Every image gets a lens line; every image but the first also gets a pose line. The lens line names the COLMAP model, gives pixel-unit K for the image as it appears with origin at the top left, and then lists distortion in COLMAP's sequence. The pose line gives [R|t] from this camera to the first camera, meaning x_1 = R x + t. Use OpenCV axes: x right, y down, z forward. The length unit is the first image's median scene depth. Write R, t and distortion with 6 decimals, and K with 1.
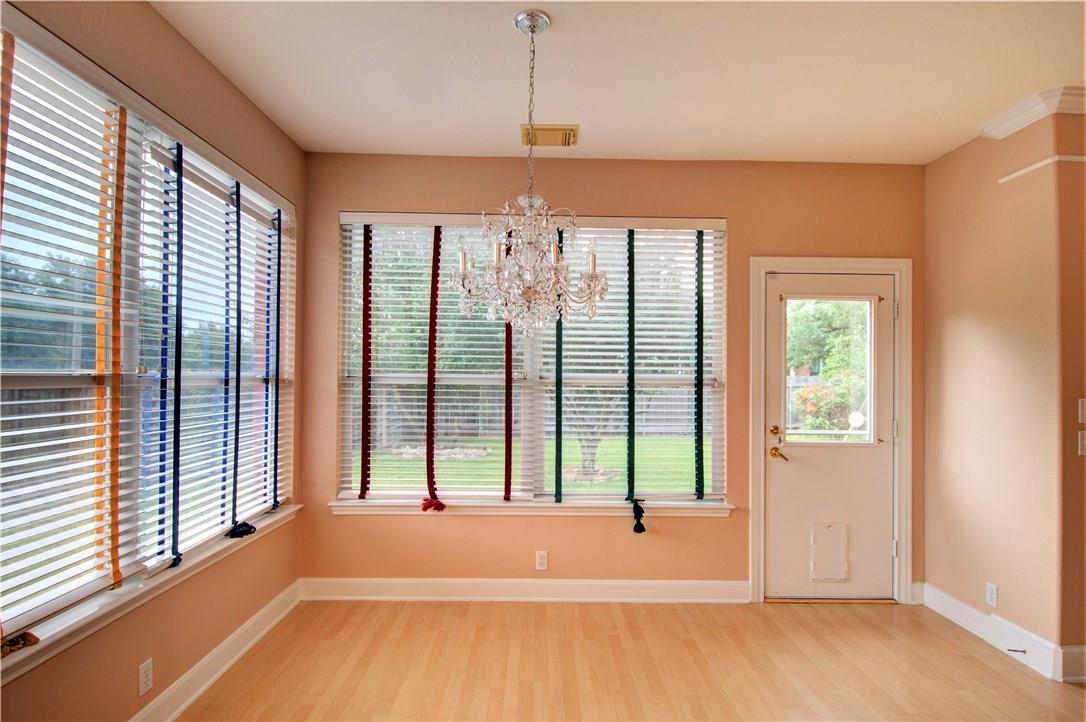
lens RADIAL K [[550.8, 0, 536.2], [0, 550.8, 372.6], [0, 0, 1]] dist [-0.014512, -0.001186]
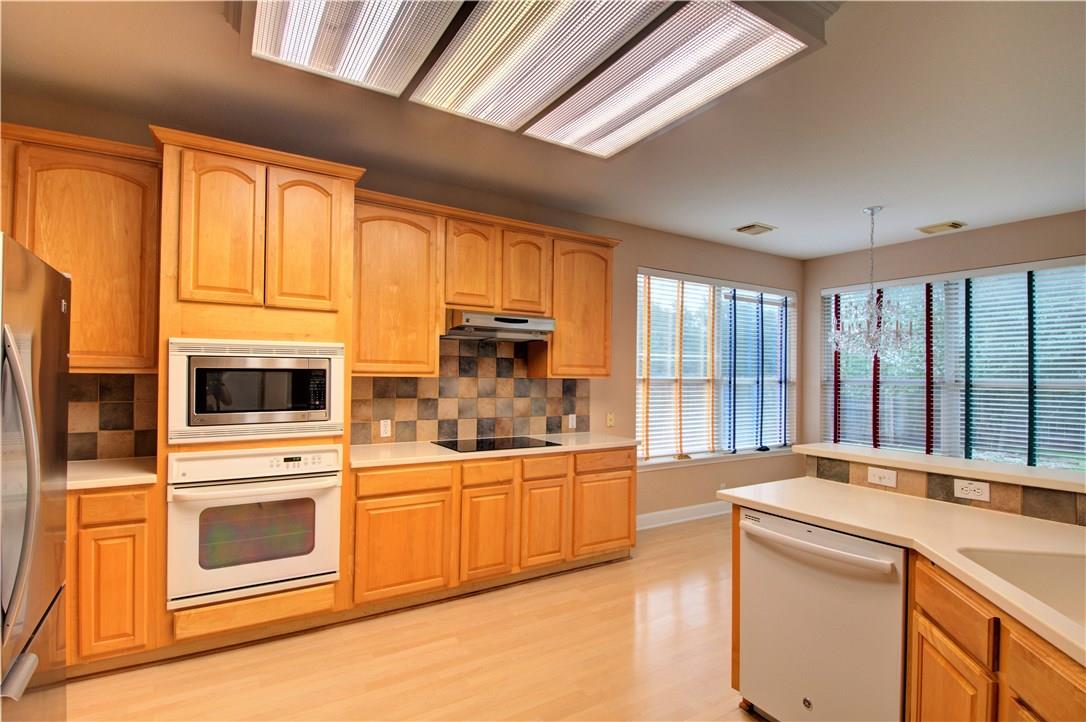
lens RADIAL K [[522.3, 0, 538.9], [0, 522.3, 369.4], [0, 0, 1]] dist [-0.011726, -0.000756]
pose [[0.515328, -0.014970, -0.856862, 0.810822], [0.000982, 0.999857, -0.016878, -0.000704], [0.856992, 0.007856, 0.515269, -0.877689]]
